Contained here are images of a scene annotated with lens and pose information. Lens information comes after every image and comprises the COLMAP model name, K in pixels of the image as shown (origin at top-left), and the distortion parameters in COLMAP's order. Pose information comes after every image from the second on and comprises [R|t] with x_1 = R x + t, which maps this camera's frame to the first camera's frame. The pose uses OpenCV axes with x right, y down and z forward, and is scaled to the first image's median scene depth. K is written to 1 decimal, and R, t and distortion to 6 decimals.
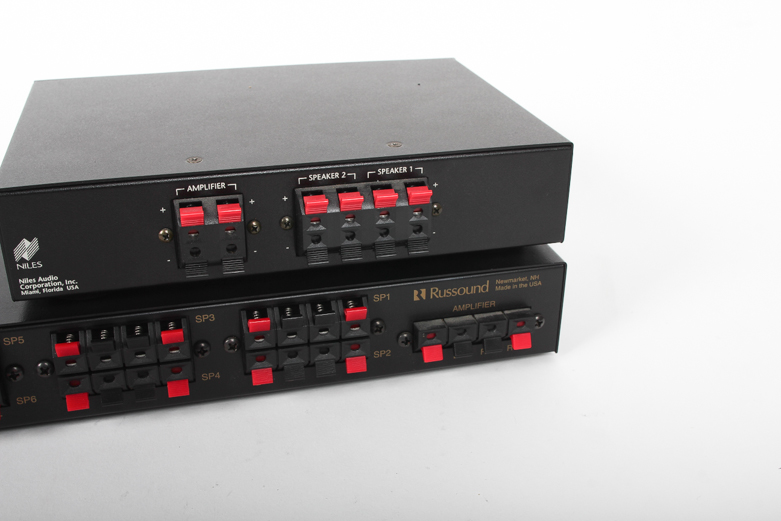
lens RADIAL K [[816.3, 0, 390.2], [0, 816.3, 238.4], [0, 0, 1]] dist [-0.043074, -0.011275]
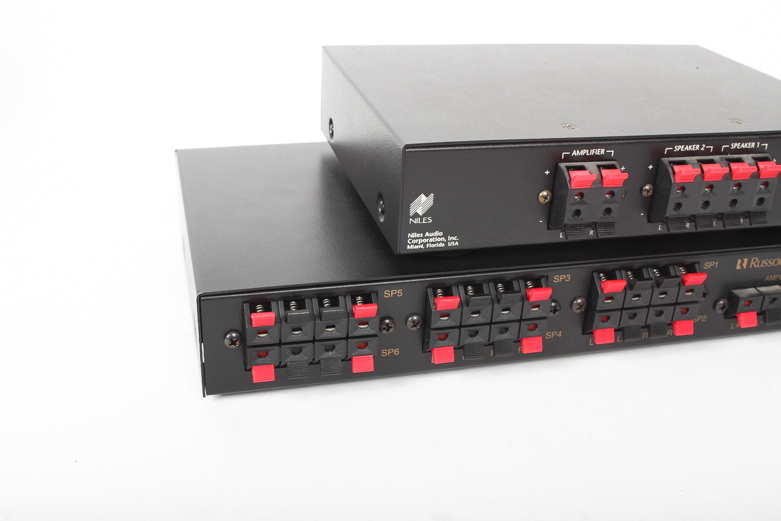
lens RADIAL K [[872.4, 0, 390.5], [0, 872.4, 260.5], [0, 0, 1]] dist [-0.100229, 0.056352]
pose [[0.998406, 0.032423, 0.046208, -0.285683], [-0.033673, 0.999081, 0.026518, 0.030204], [-0.045306, -0.028031, 0.998580, -0.061310]]
